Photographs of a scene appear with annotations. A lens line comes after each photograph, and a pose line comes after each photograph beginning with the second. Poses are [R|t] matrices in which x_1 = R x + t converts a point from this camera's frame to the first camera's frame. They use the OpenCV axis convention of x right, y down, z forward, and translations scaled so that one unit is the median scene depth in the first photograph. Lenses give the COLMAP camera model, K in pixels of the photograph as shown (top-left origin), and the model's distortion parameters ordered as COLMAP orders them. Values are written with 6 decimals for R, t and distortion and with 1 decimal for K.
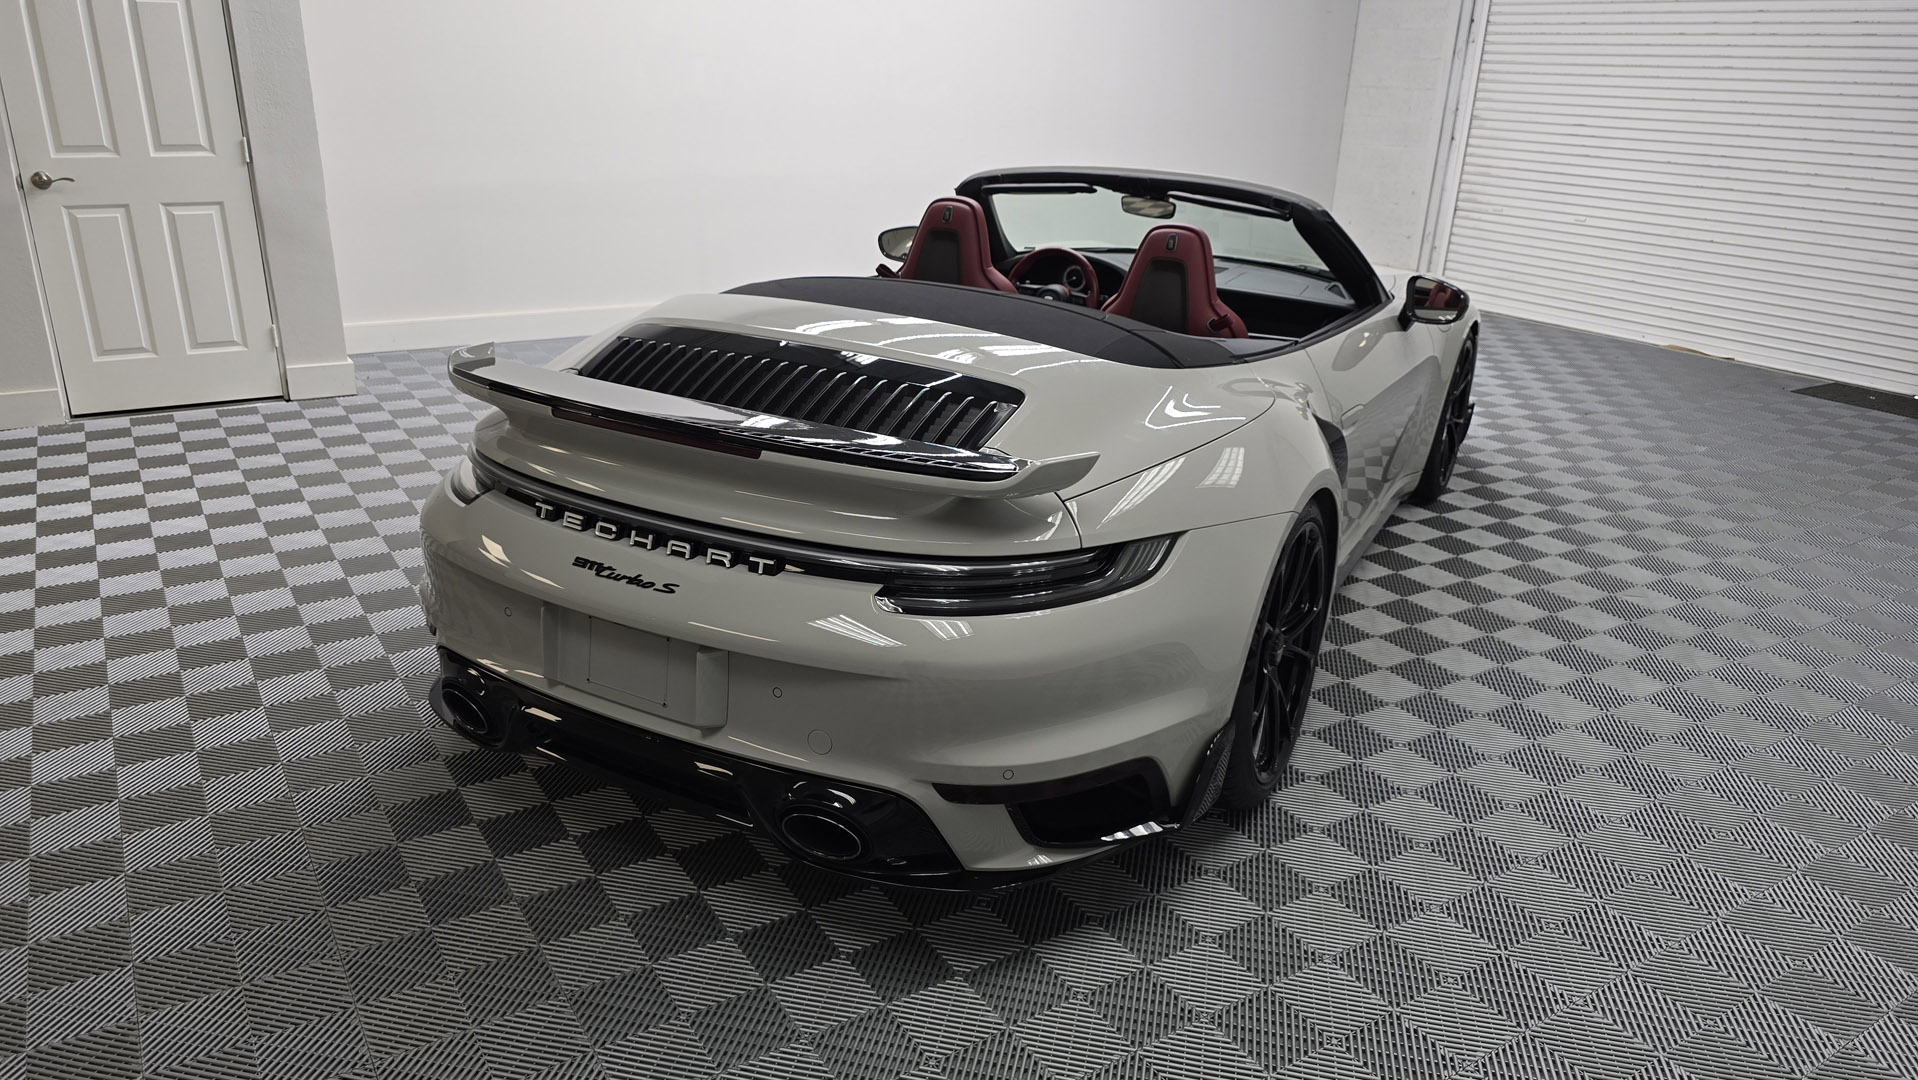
lens RADIAL K [[1297.9, 0, 959.0], [0, 1297.9, 540.0], [0, 0, 1]] dist [0.047319, -0.039214]
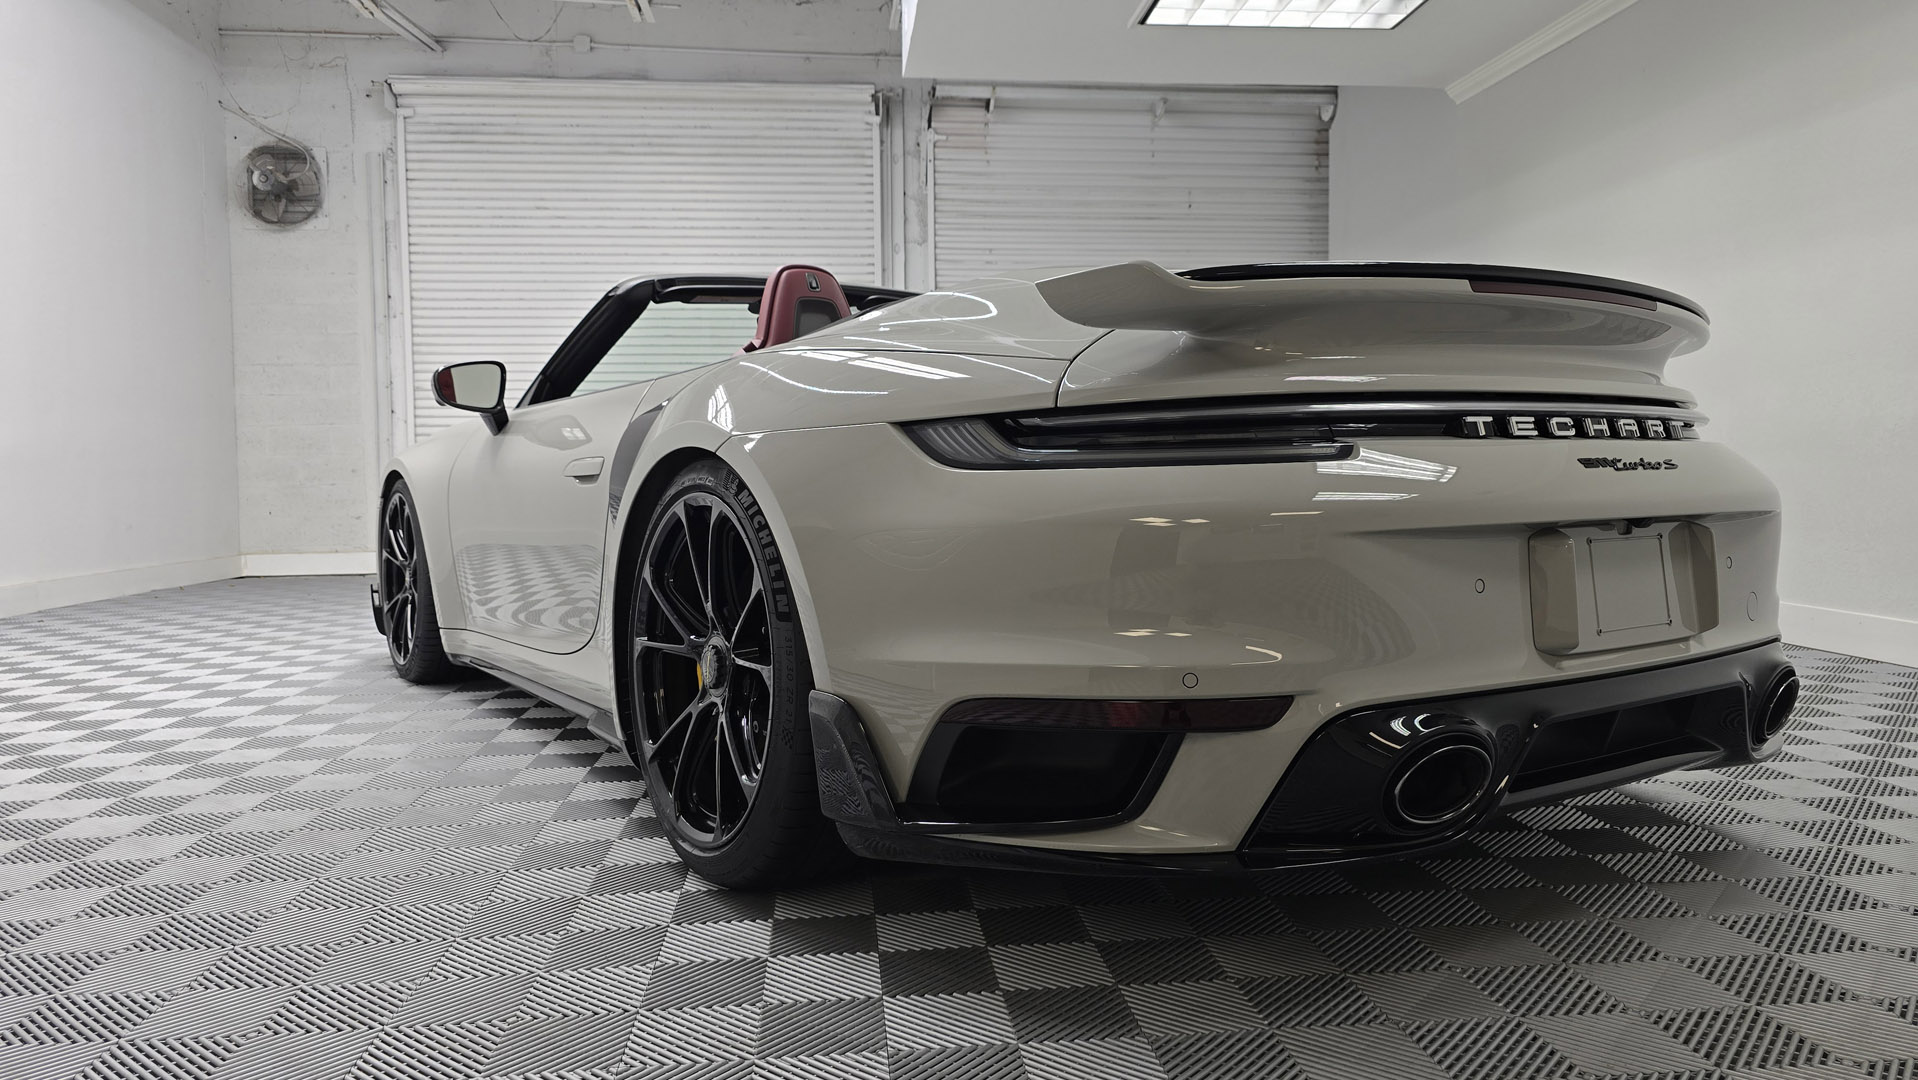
lens RADIAL K [[1297.9, 0, 959.0], [0, 1297.9, 540.0], [0, 0, 1]] dist [0.047319, -0.039214]
pose [[0.458975, -0.086442, 0.884234, -0.953784], [0.335765, 0.938321, -0.082555, -0.000205], [-0.822559, 0.334785, 0.459690, 0.826095]]
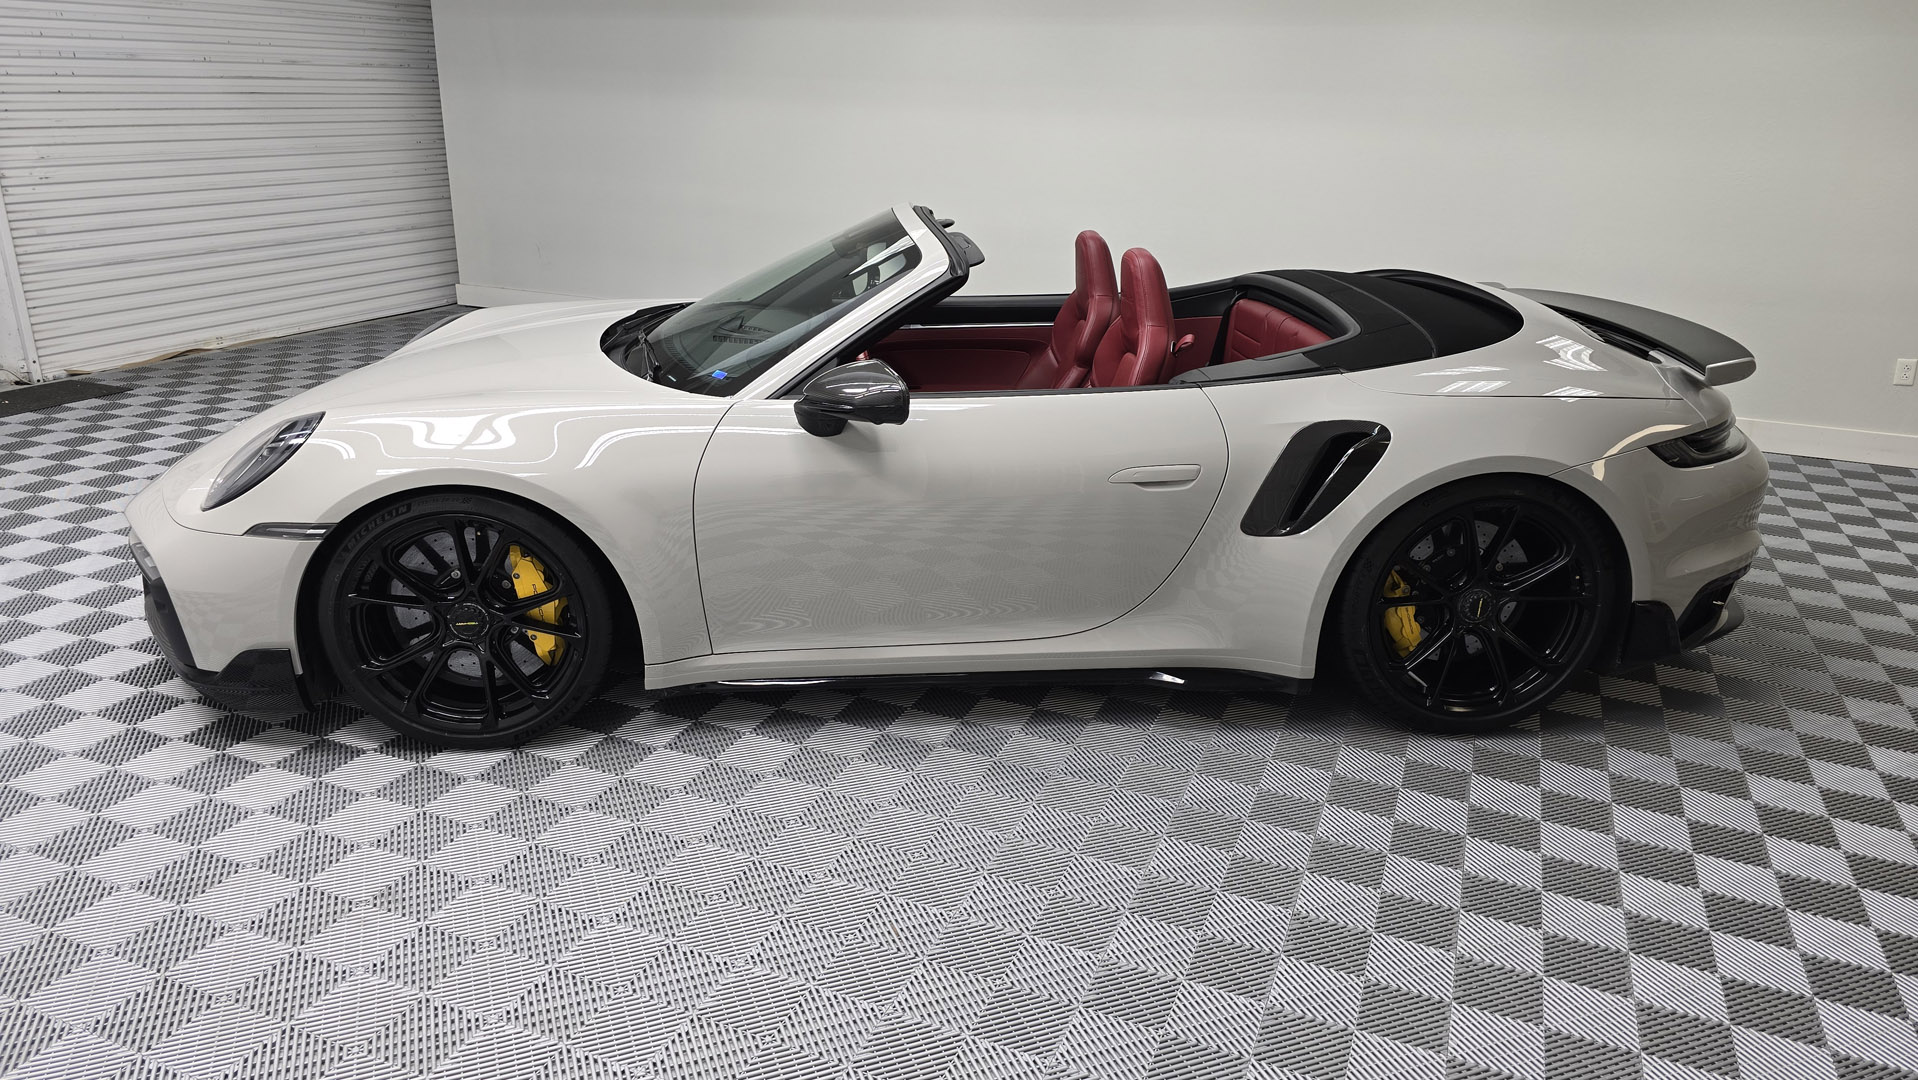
lens RADIAL K [[1297.9, 0, 959.0], [0, 1297.9, 540.0], [0, 0, 1]] dist [0.047319, -0.039214]
pose [[-0.562933, -0.322040, 0.761181, -0.970677], [0.247604, 0.812957, 0.527061, -0.849778], [-0.788542, 0.485172, -0.377902, 2.137090]]
